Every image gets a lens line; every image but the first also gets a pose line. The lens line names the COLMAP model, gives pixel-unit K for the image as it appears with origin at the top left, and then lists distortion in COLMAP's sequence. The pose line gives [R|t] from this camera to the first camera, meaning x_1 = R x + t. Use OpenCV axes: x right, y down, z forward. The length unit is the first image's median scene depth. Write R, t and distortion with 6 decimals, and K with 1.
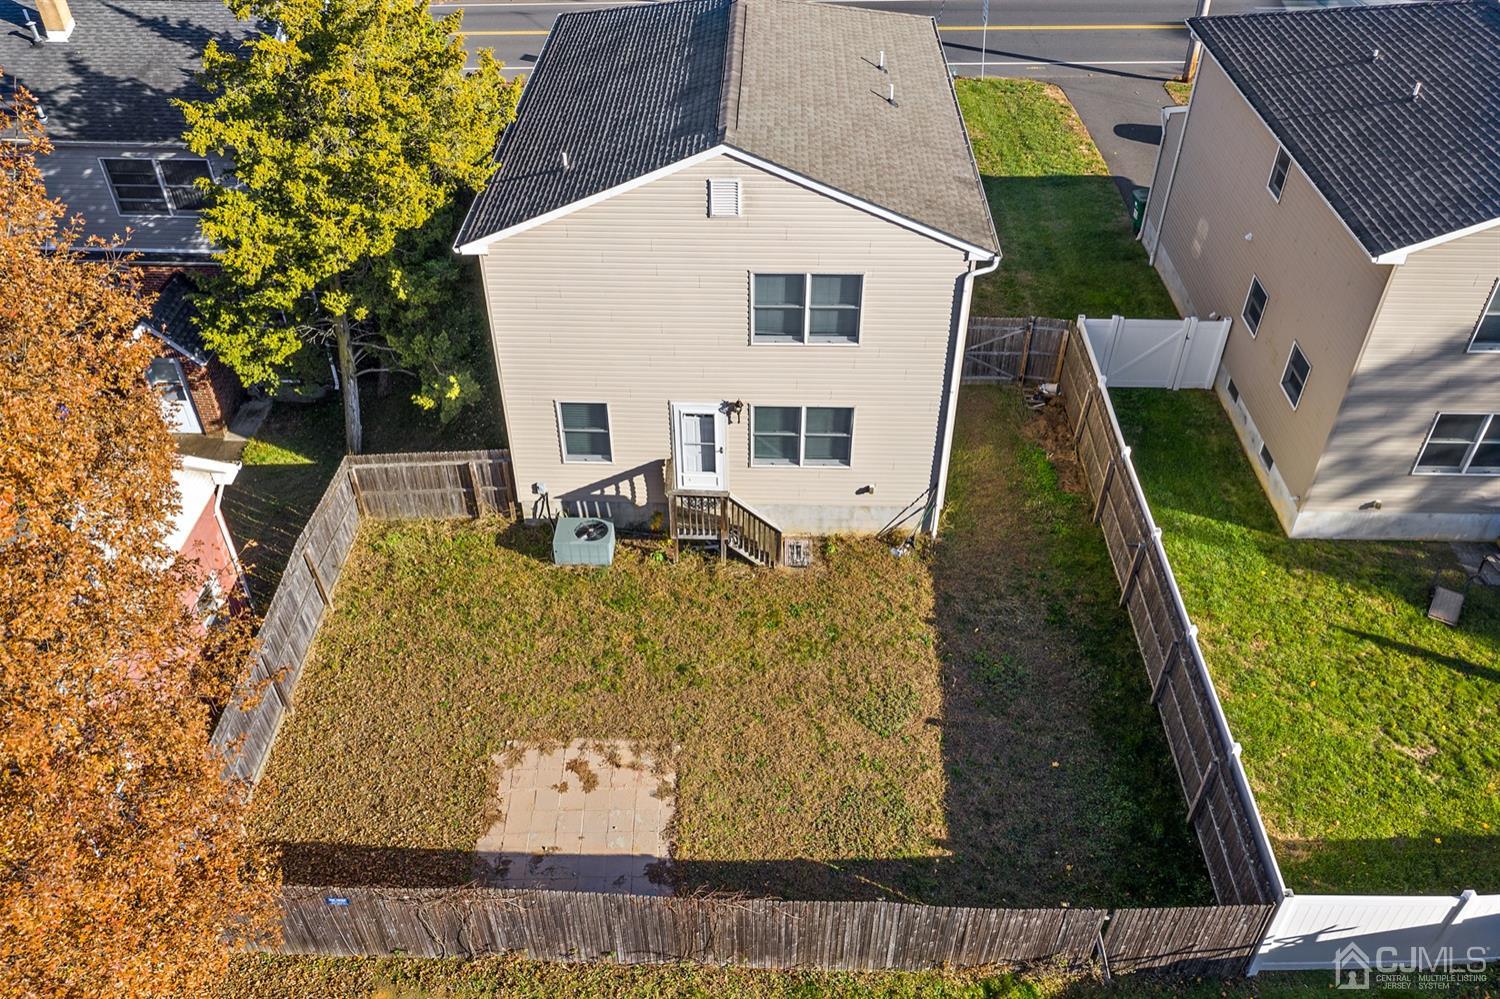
lens RADIAL K [[1194.4, 0, 750.0], [0, 1194.4, 499.5], [0, 0, 1]] dist [0.001473, 0.005316]
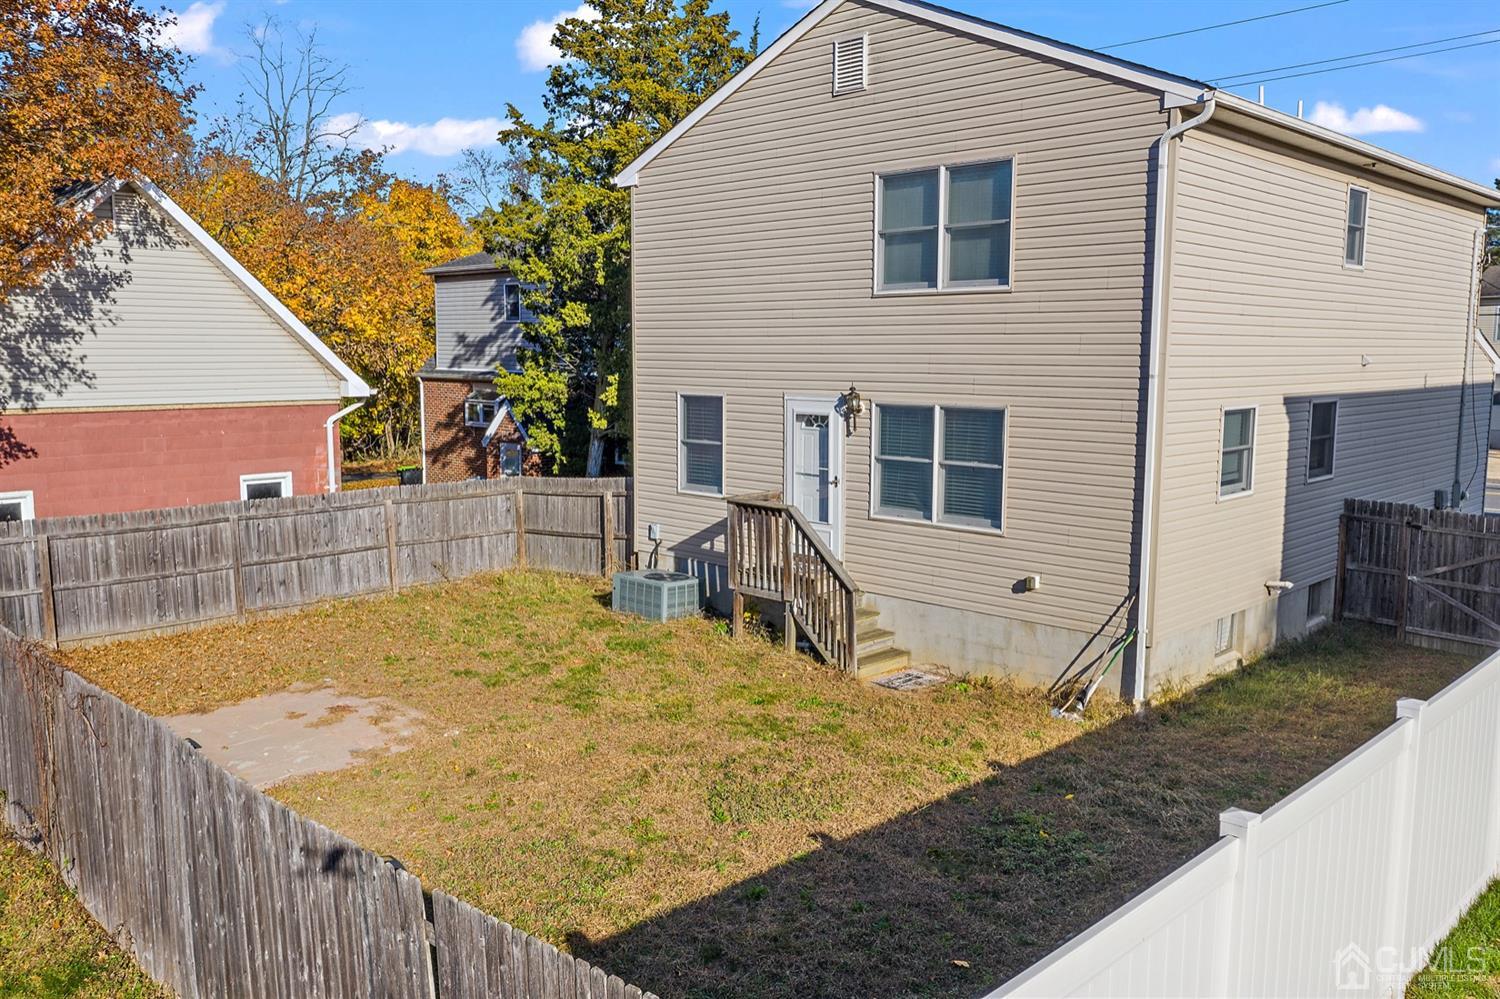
lens RADIAL K [[1194.4, 0, 750.0], [0, 1194.4, 499.5], [0, 0, 1]] dist [0.001473, 0.005316]
pose [[0.729015, 0.082412, -0.679519, 0.411790], [-0.439737, 0.817162, -0.372662, 0.246579], [0.524565, 0.570486, 0.631963, 0.569884]]
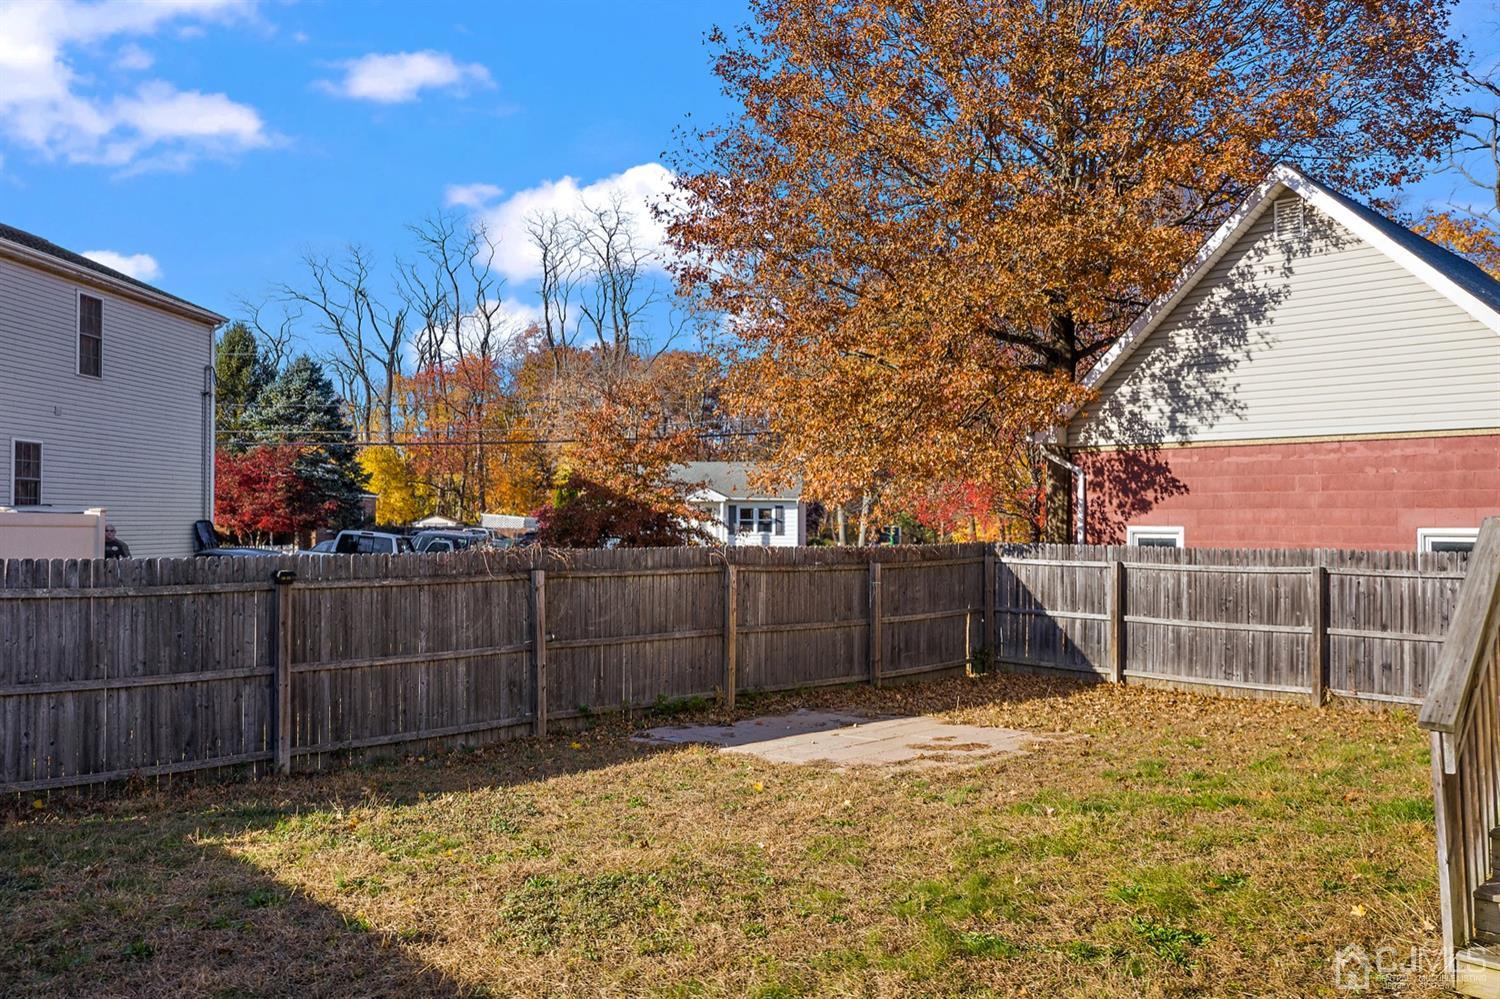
lens RADIAL K [[1194.4, 0, 750.0], [0, 1194.4, 499.5], [0, 0, 1]] dist [0.001473, 0.005316]
pose [[-0.691938, -0.020580, -0.721663, 0.281516], [-0.470813, 0.770658, 0.429443, -0.042485], [0.547317, 0.636917, -0.542937, 1.047800]]
